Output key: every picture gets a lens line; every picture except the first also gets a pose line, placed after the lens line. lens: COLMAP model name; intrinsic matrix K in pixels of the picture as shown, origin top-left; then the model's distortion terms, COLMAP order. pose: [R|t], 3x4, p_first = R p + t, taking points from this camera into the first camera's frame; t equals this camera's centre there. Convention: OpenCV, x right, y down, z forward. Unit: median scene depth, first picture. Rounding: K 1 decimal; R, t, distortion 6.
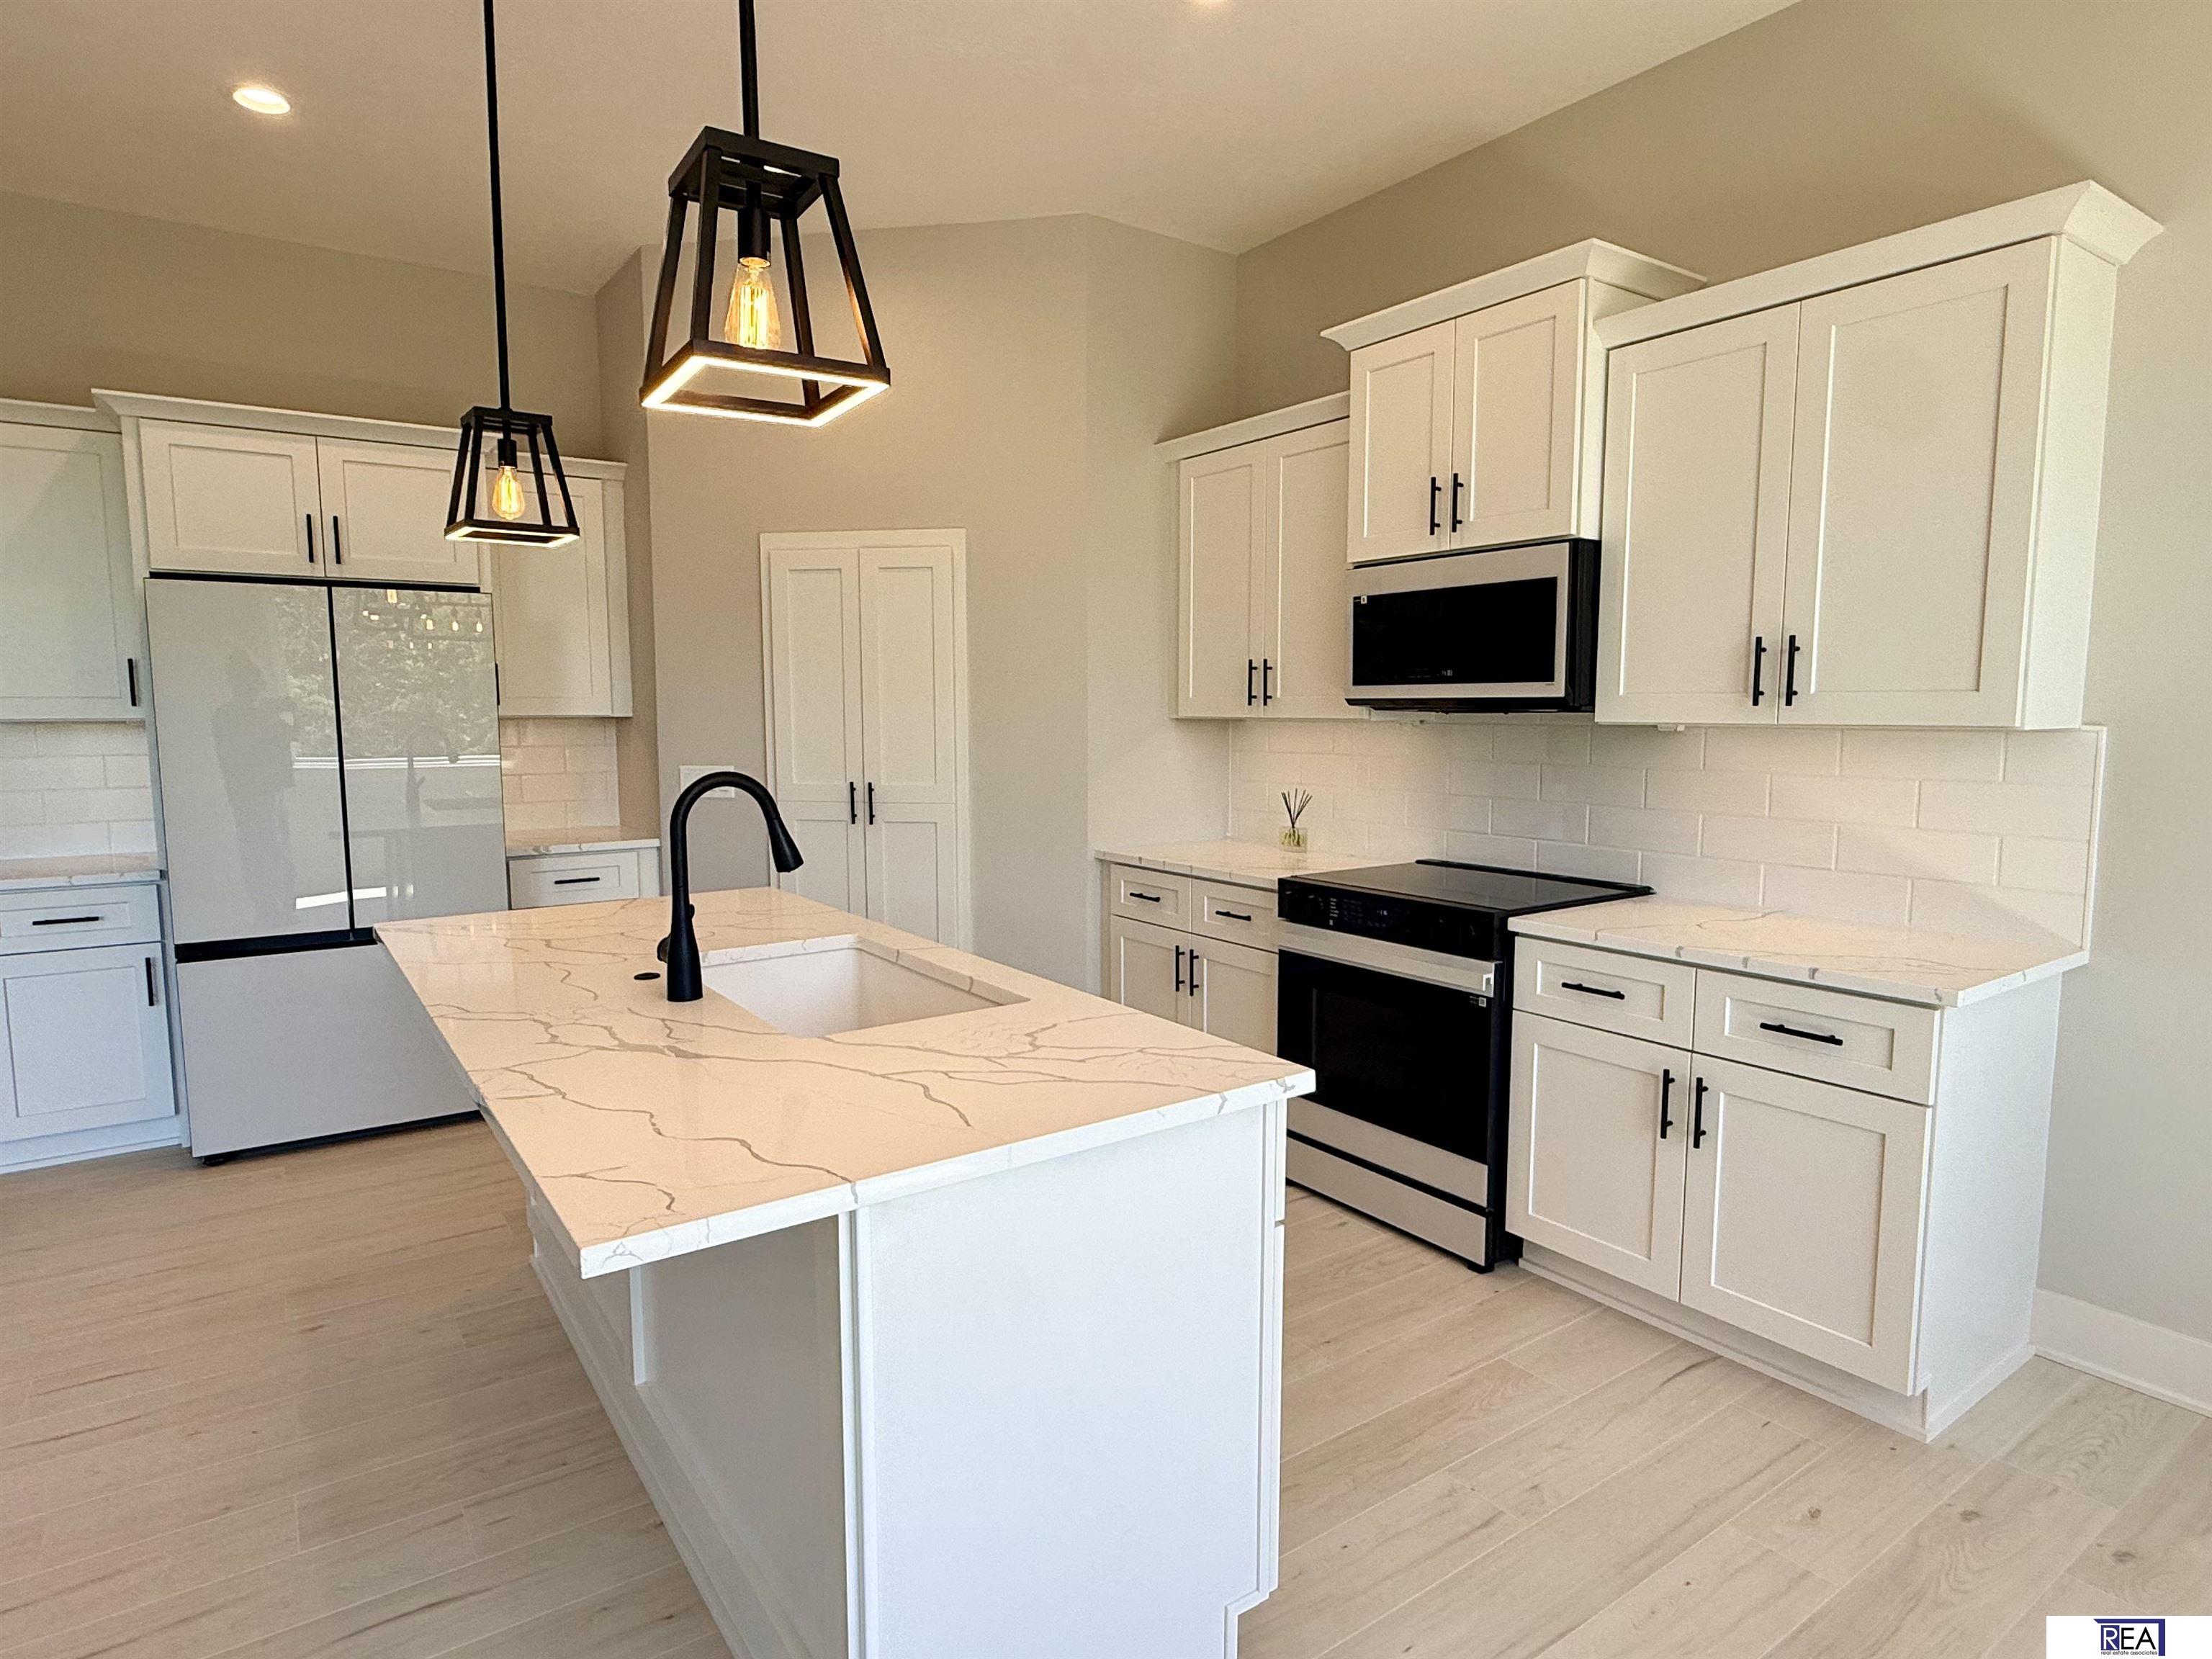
lens RADIAL K [[1240.4, 0, 1116.7], [0, 1240.4, 835.5], [0, 0, 1]] dist [0.001285, 0.000202]
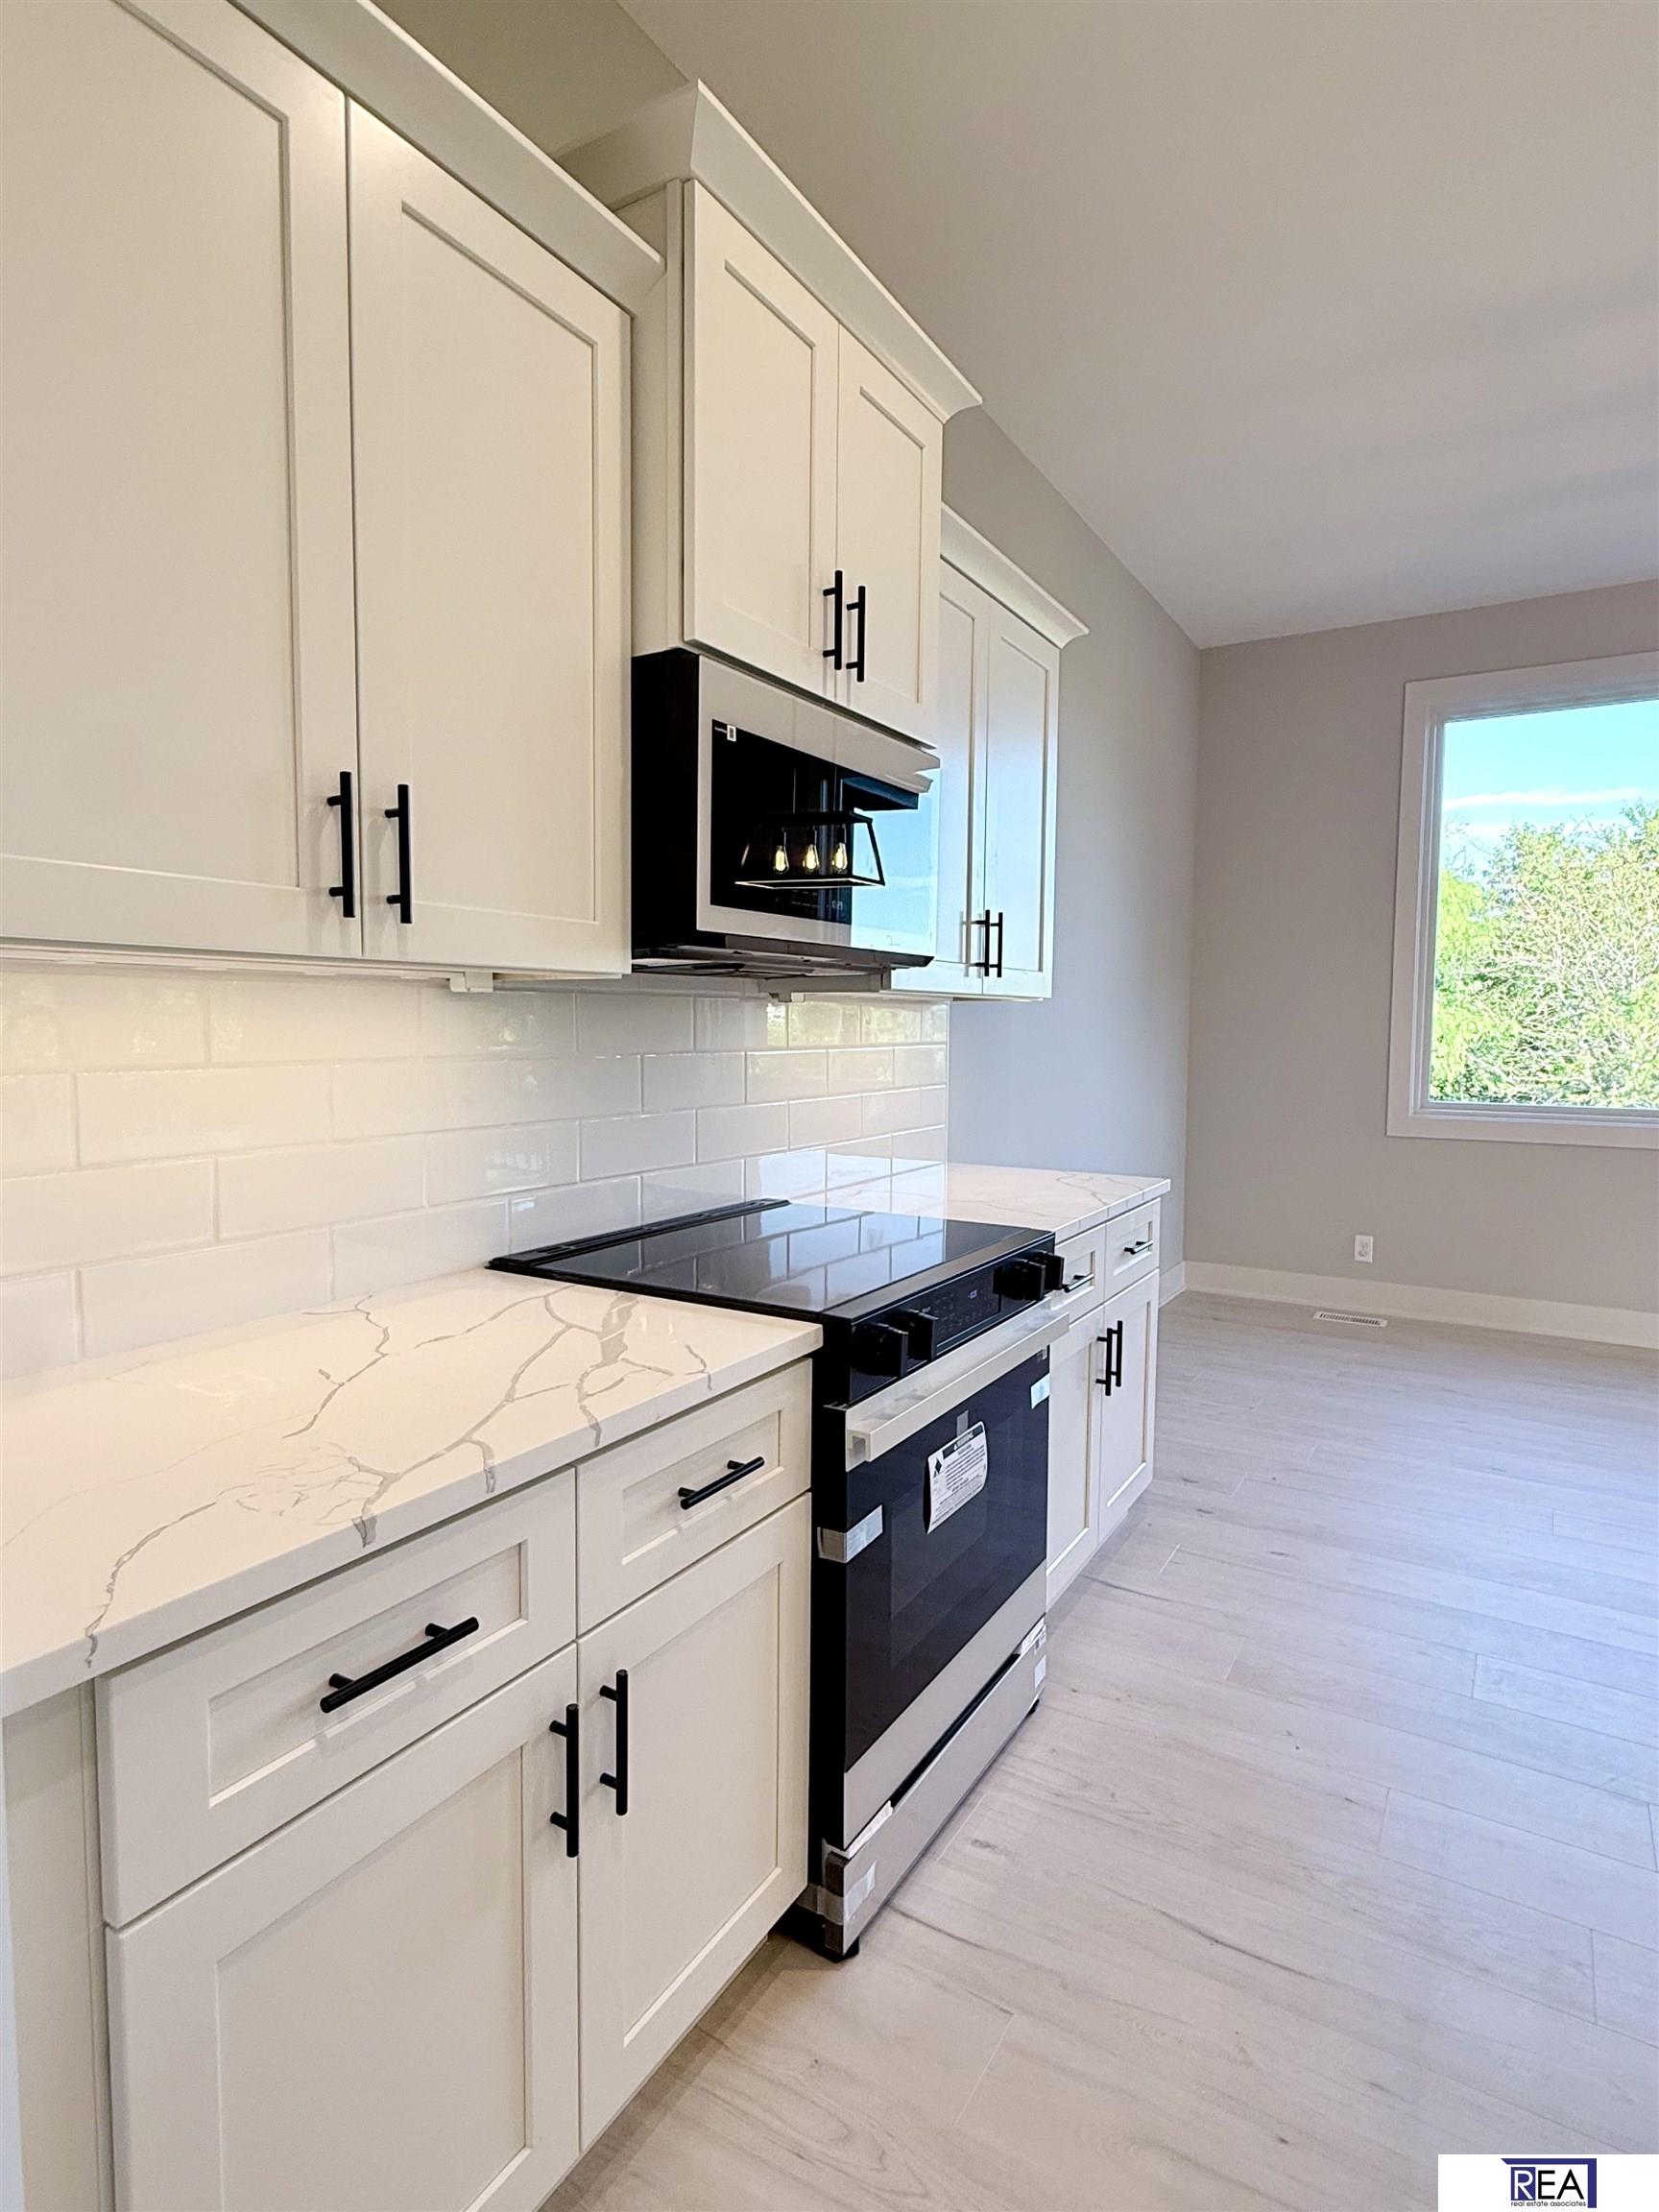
lens RADIAL K [[1172.7, 0, 829.5], [0, 1172.7, 1106.0], [0, 0, 1]] dist [-0.001299, -0.000306]
pose [[-0.398956, -0.074807, 0.913914, -0.279941], [0.082002, 0.989763, 0.116812, -0.103329], [-0.913296, 0.121545, -0.388737, 1.271142]]
